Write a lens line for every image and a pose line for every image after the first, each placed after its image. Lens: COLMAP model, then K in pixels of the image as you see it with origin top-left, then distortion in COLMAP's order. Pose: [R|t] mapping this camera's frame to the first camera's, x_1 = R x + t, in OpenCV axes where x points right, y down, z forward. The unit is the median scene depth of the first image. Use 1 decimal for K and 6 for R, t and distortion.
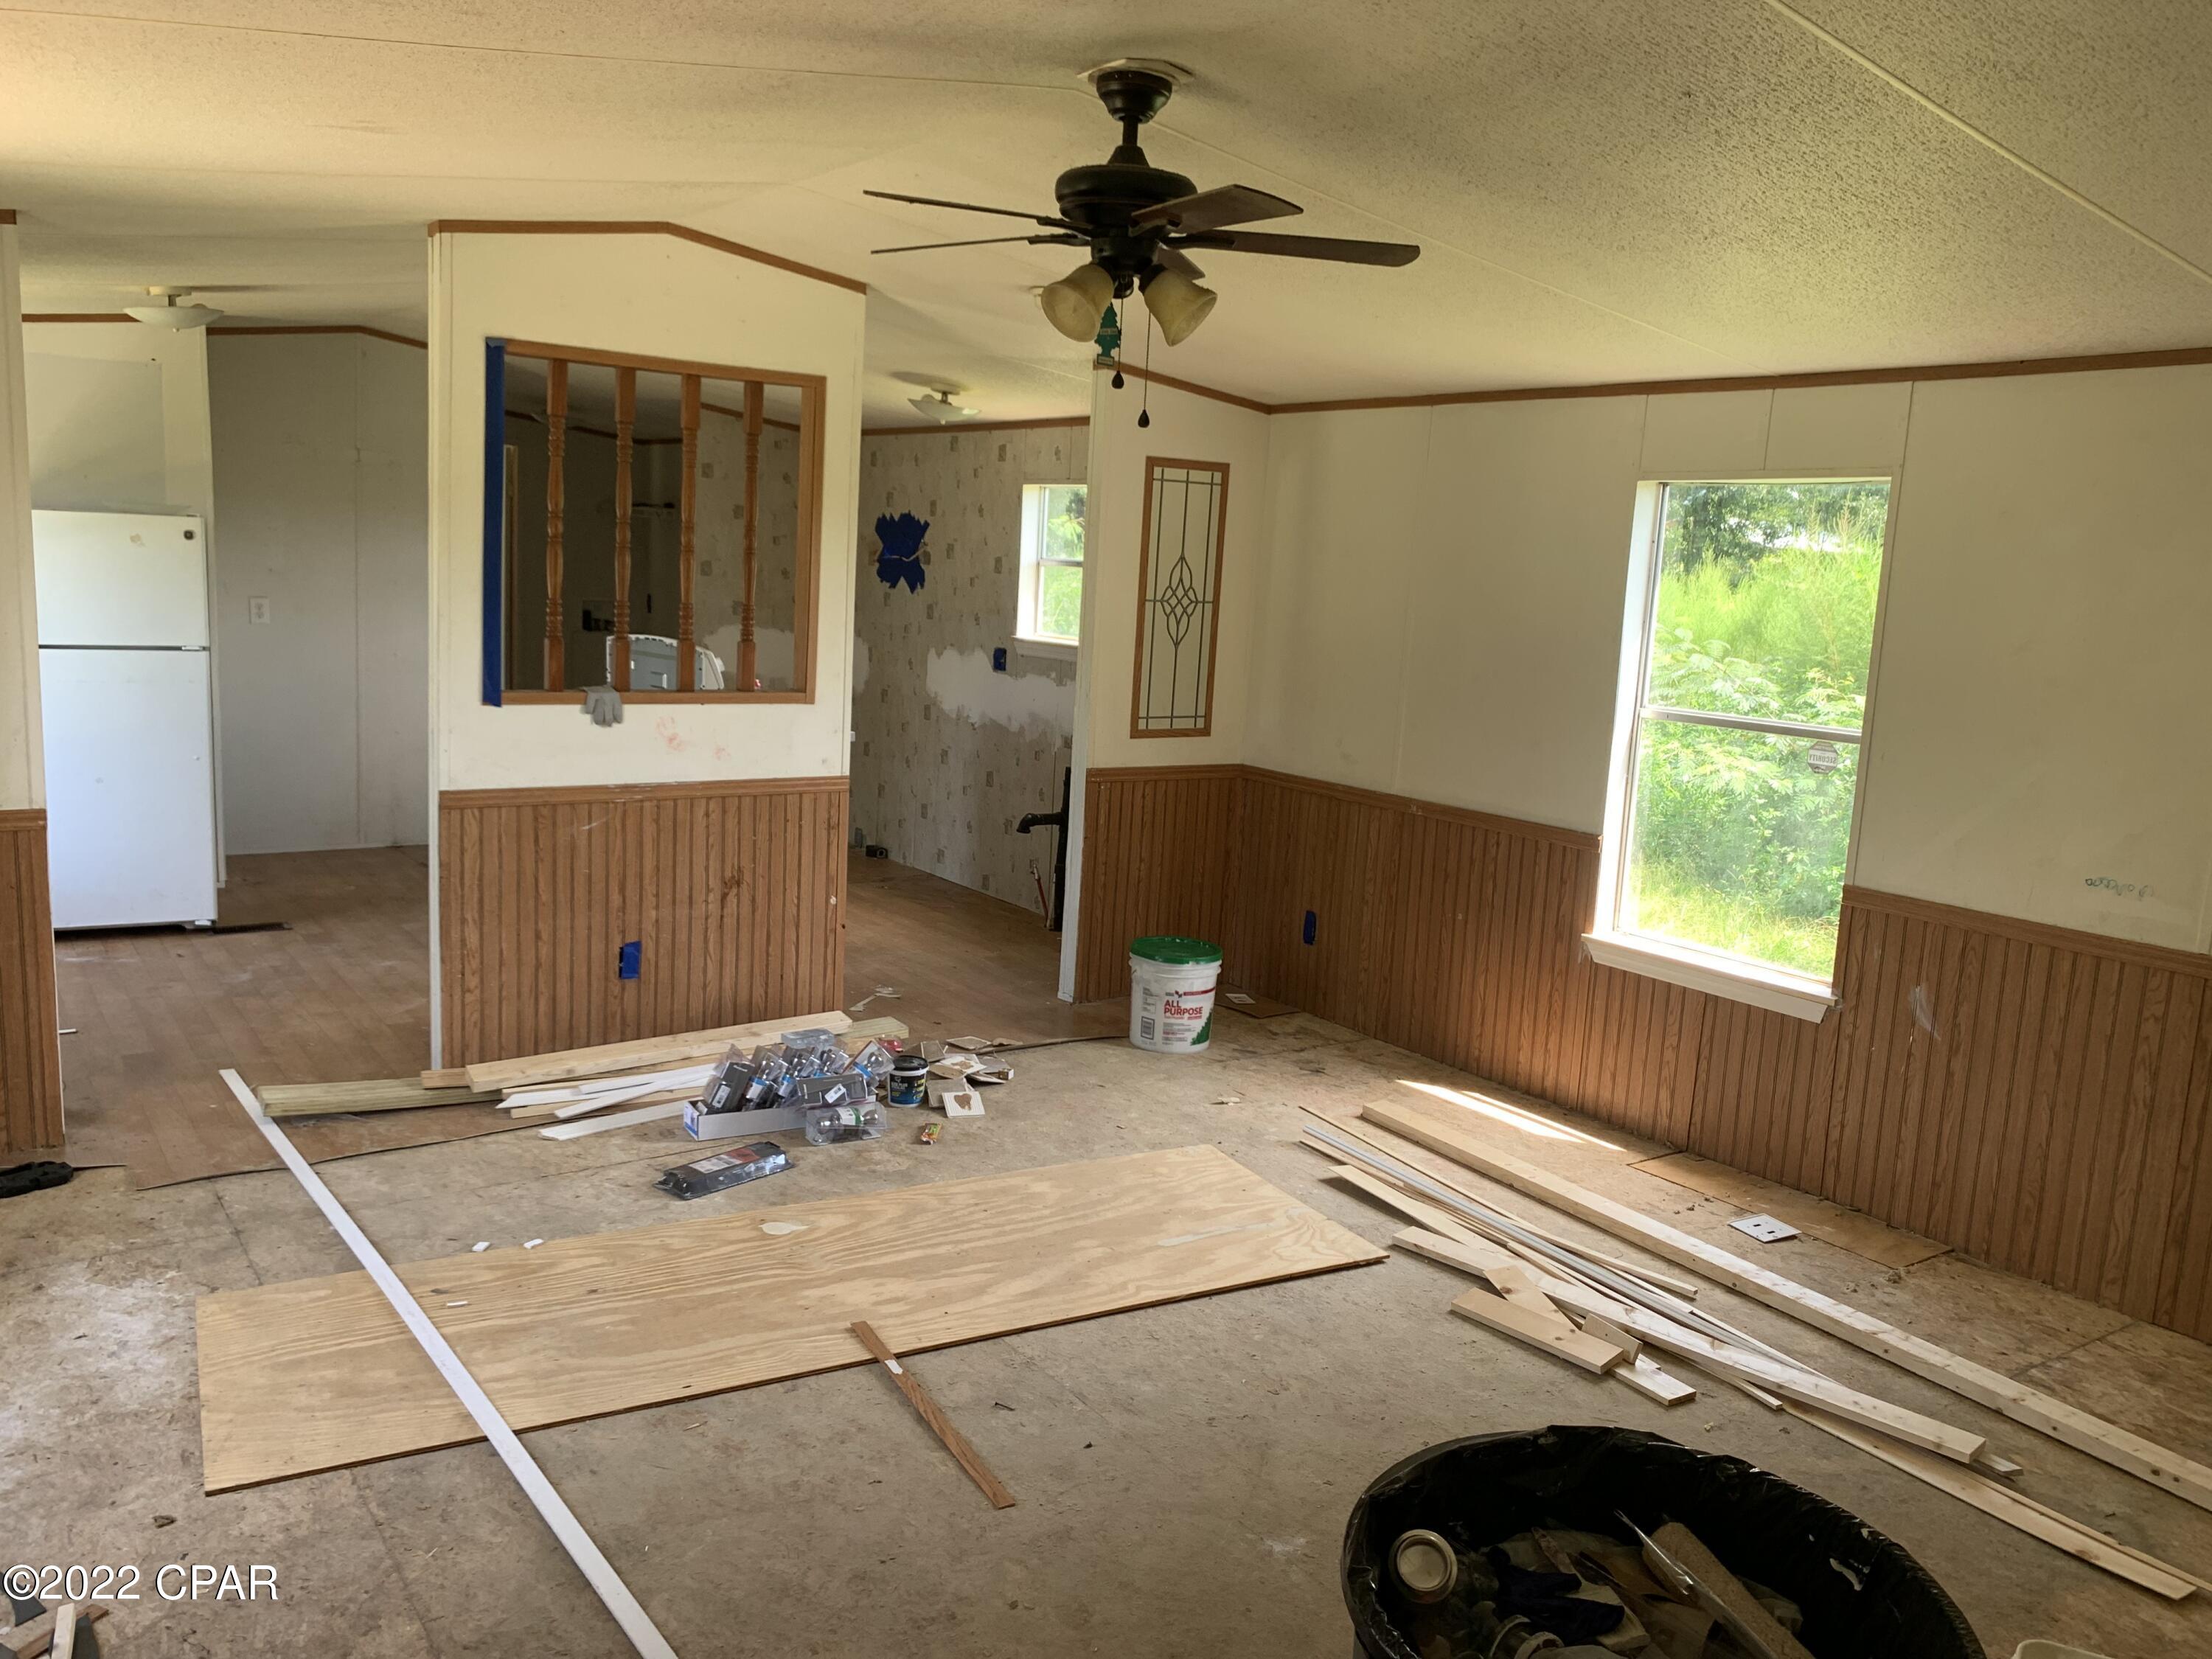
lens RADIAL K [[1756.2, 0, 1102.0], [0, 1756.2, 819.5], [0, 0, 1]] dist [0.038678, -0.023518]
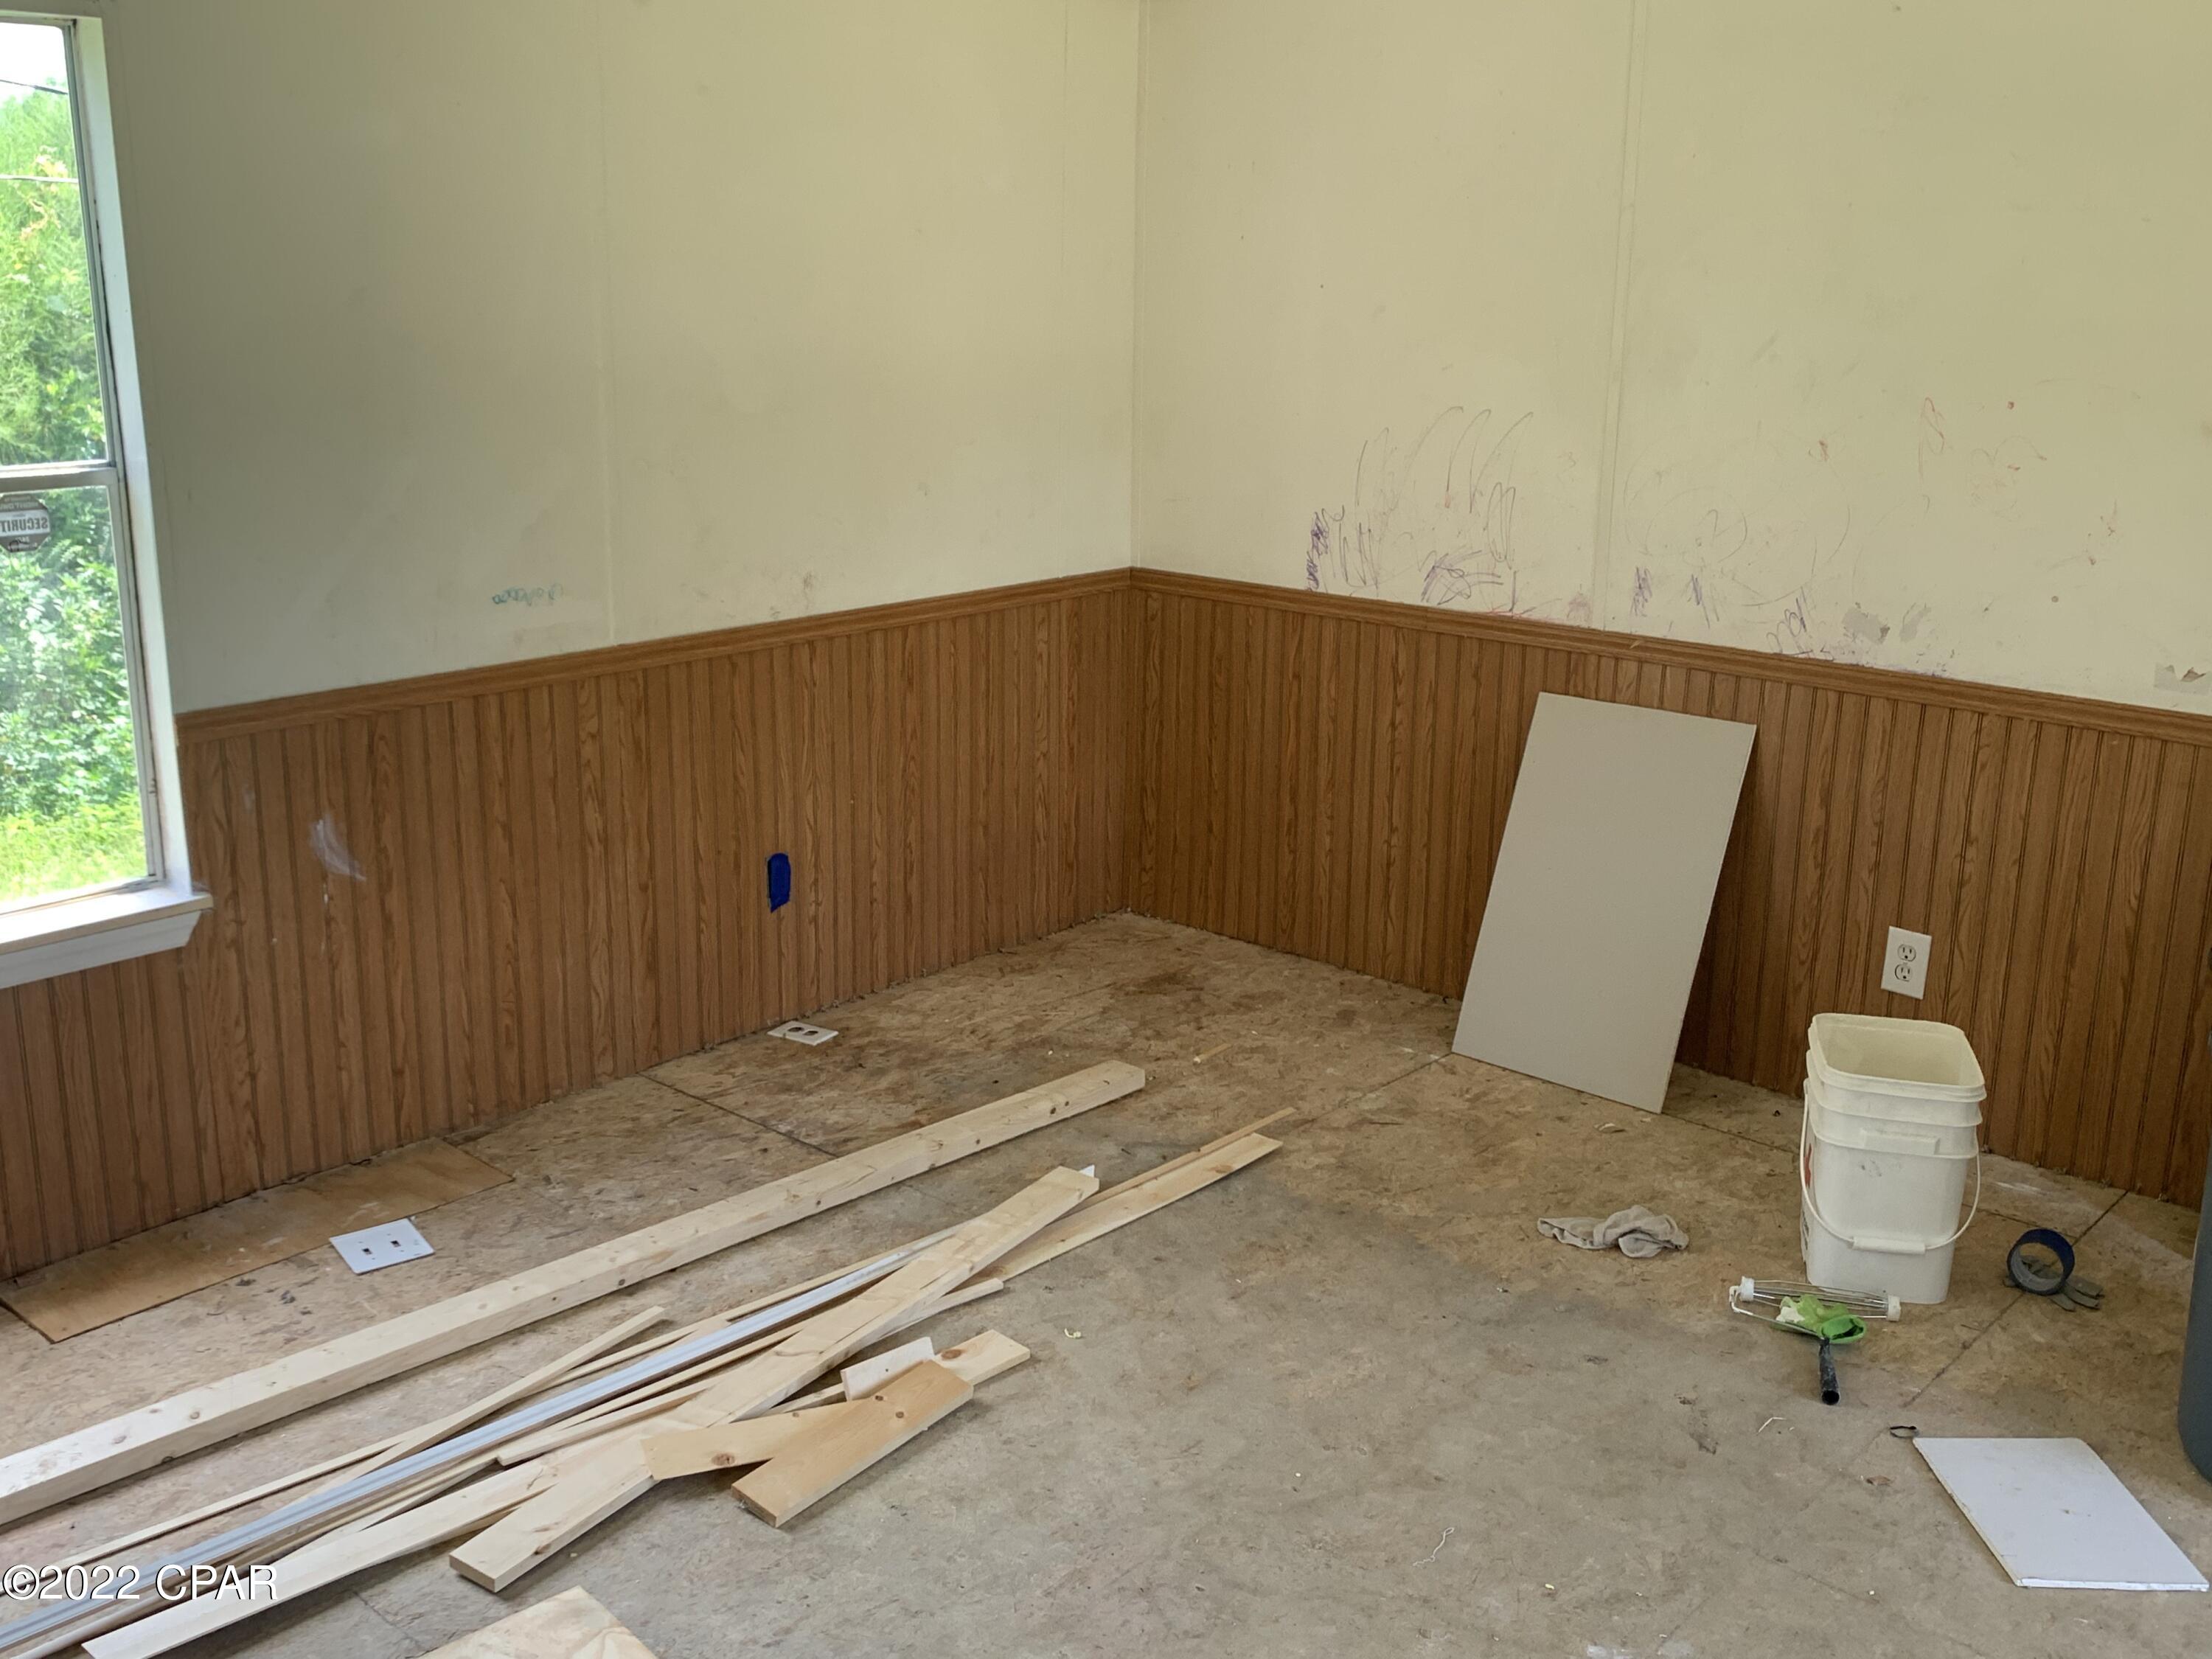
lens RADIAL K [[2104.3, 0, 1126.9], [0, 2104.3, 793.8], [0, 0, 1]] dist [-0.003161, 0.000000]
pose [[-0.235672, -0.297527, 0.925168, -0.368979], [0.121858, 0.935423, 0.331866, -0.152308], [-0.964162, 0.190951, -0.184197, 0.900608]]
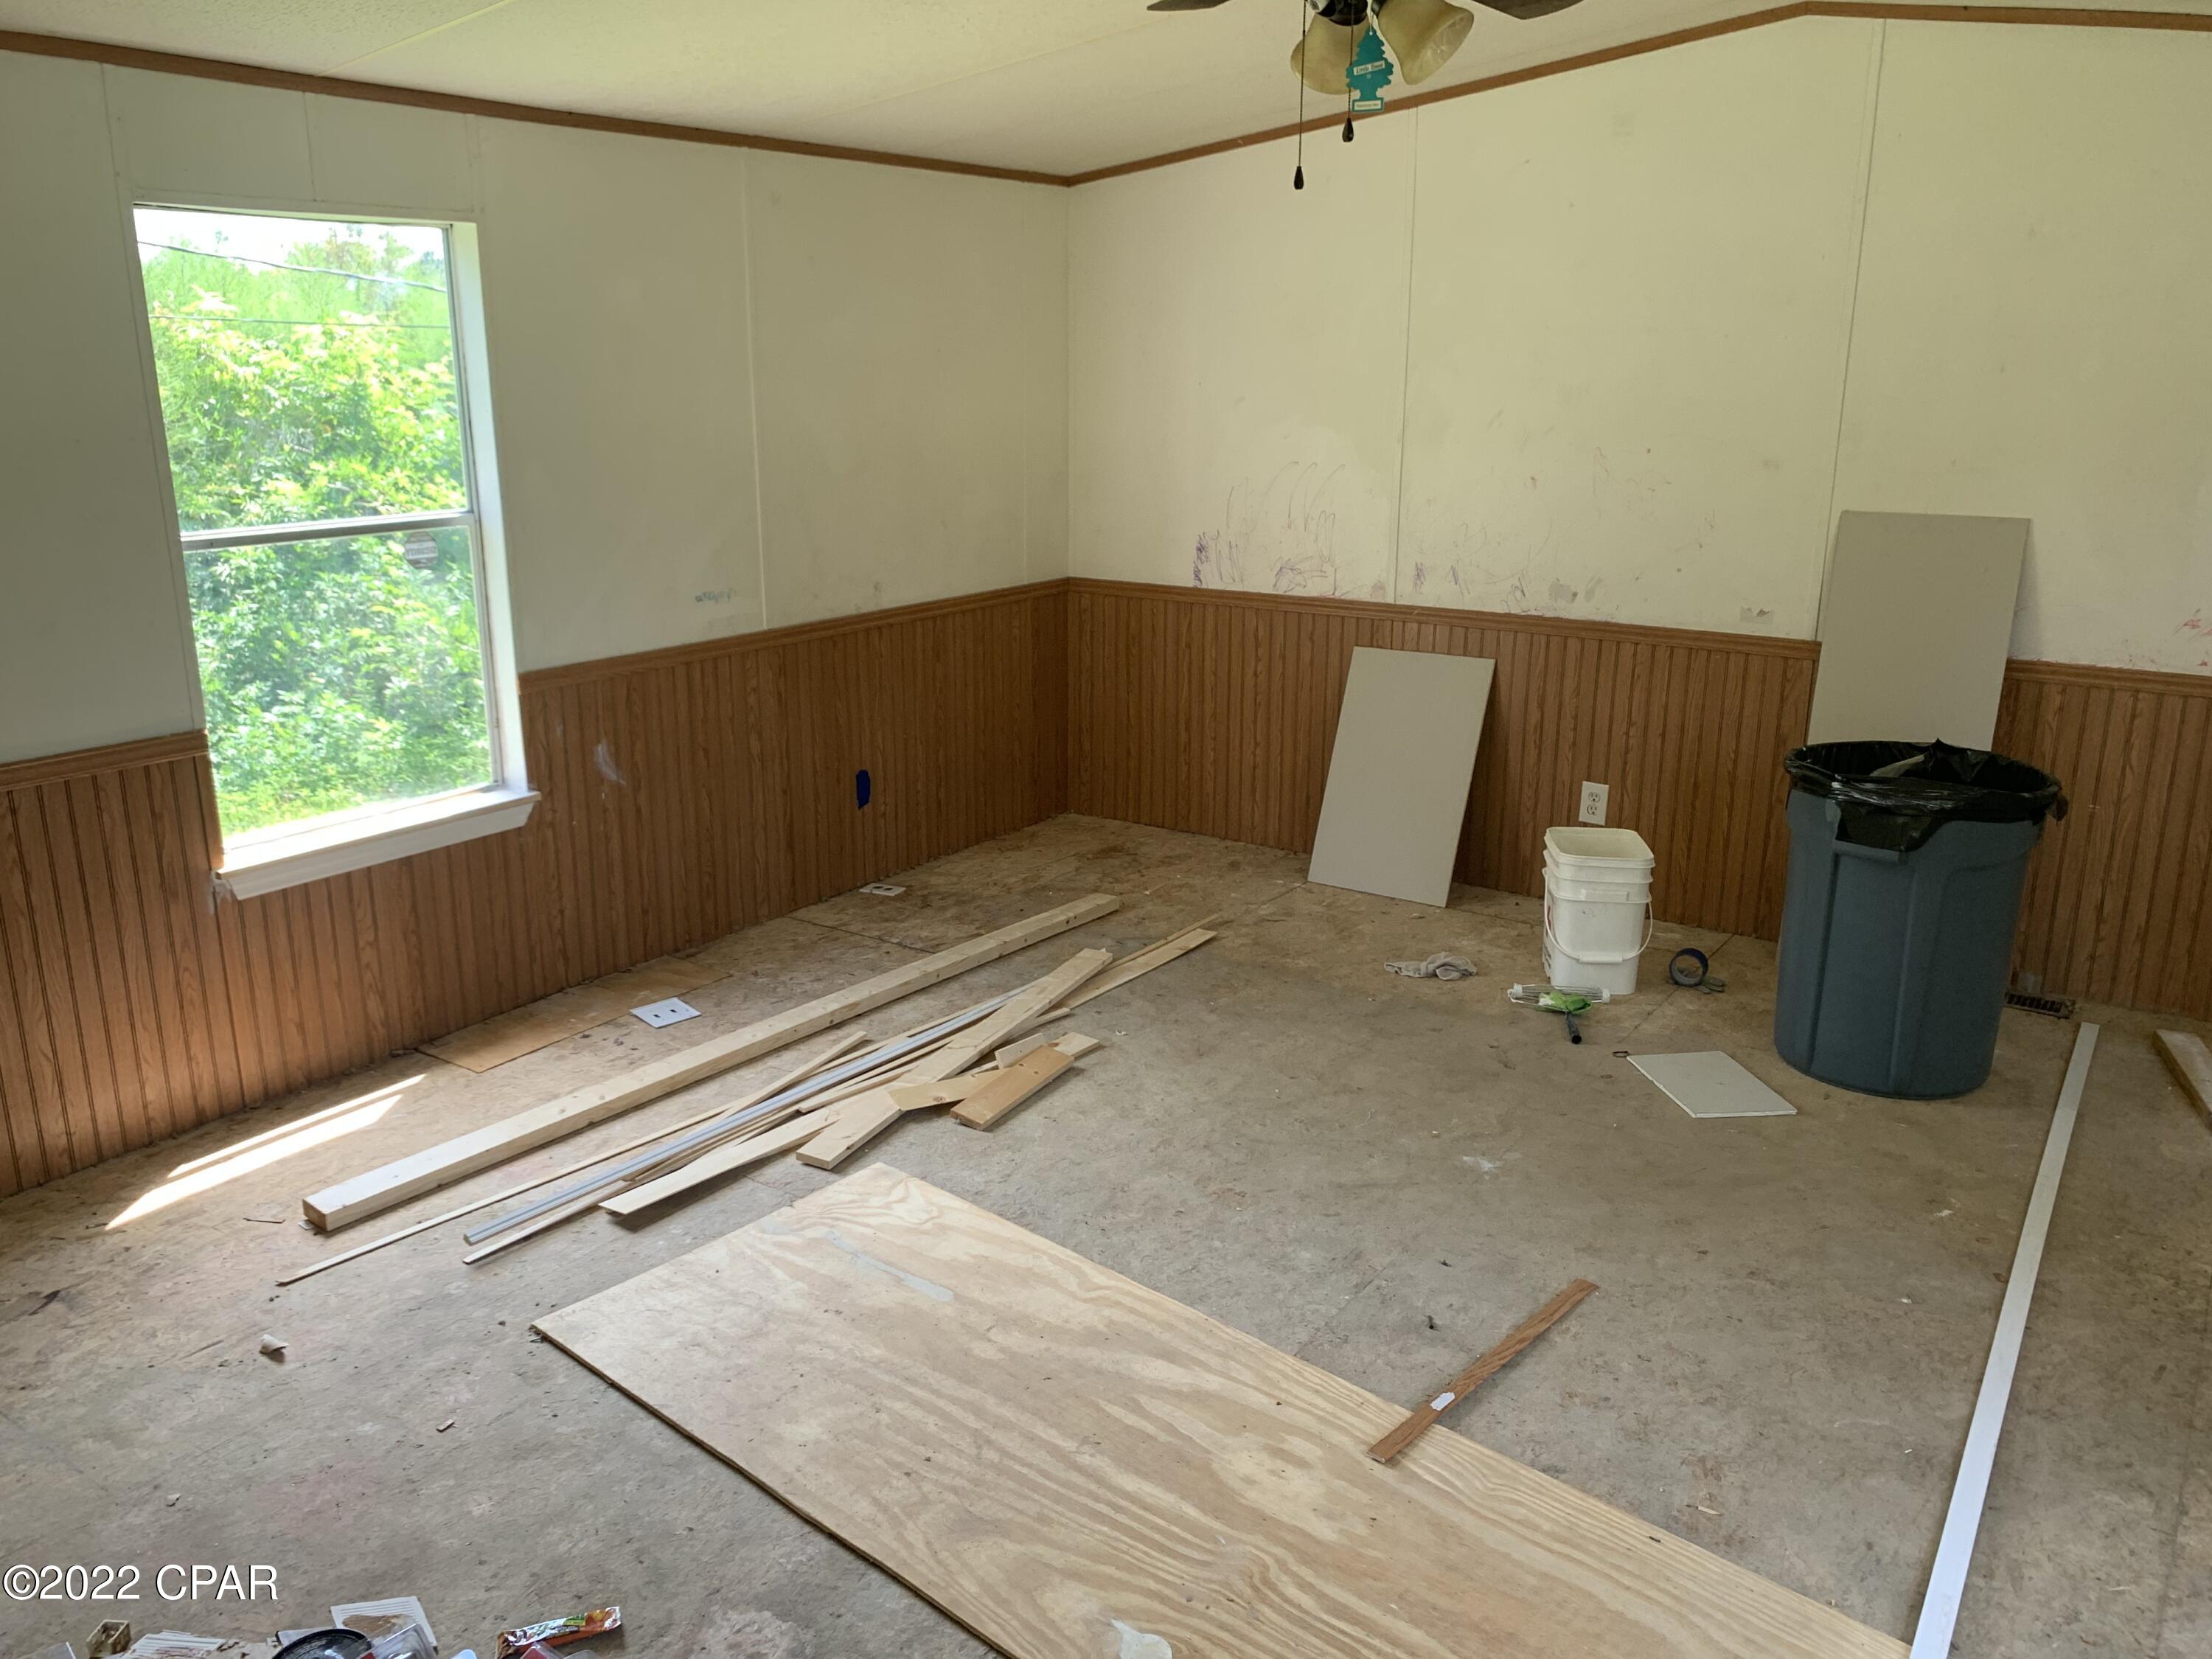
lens RADIAL K [[1677.3, 0, 1100.6], [0, 1677.3, 806.6], [0, 0, 1]] dist [0.027595, -0.031168]
pose [[-0.343713, -0.292624, 0.892319, -0.554354], [0.124612, 0.927595, 0.352192, -0.191582], [-0.930770, 0.232247, -0.282362, 1.074286]]
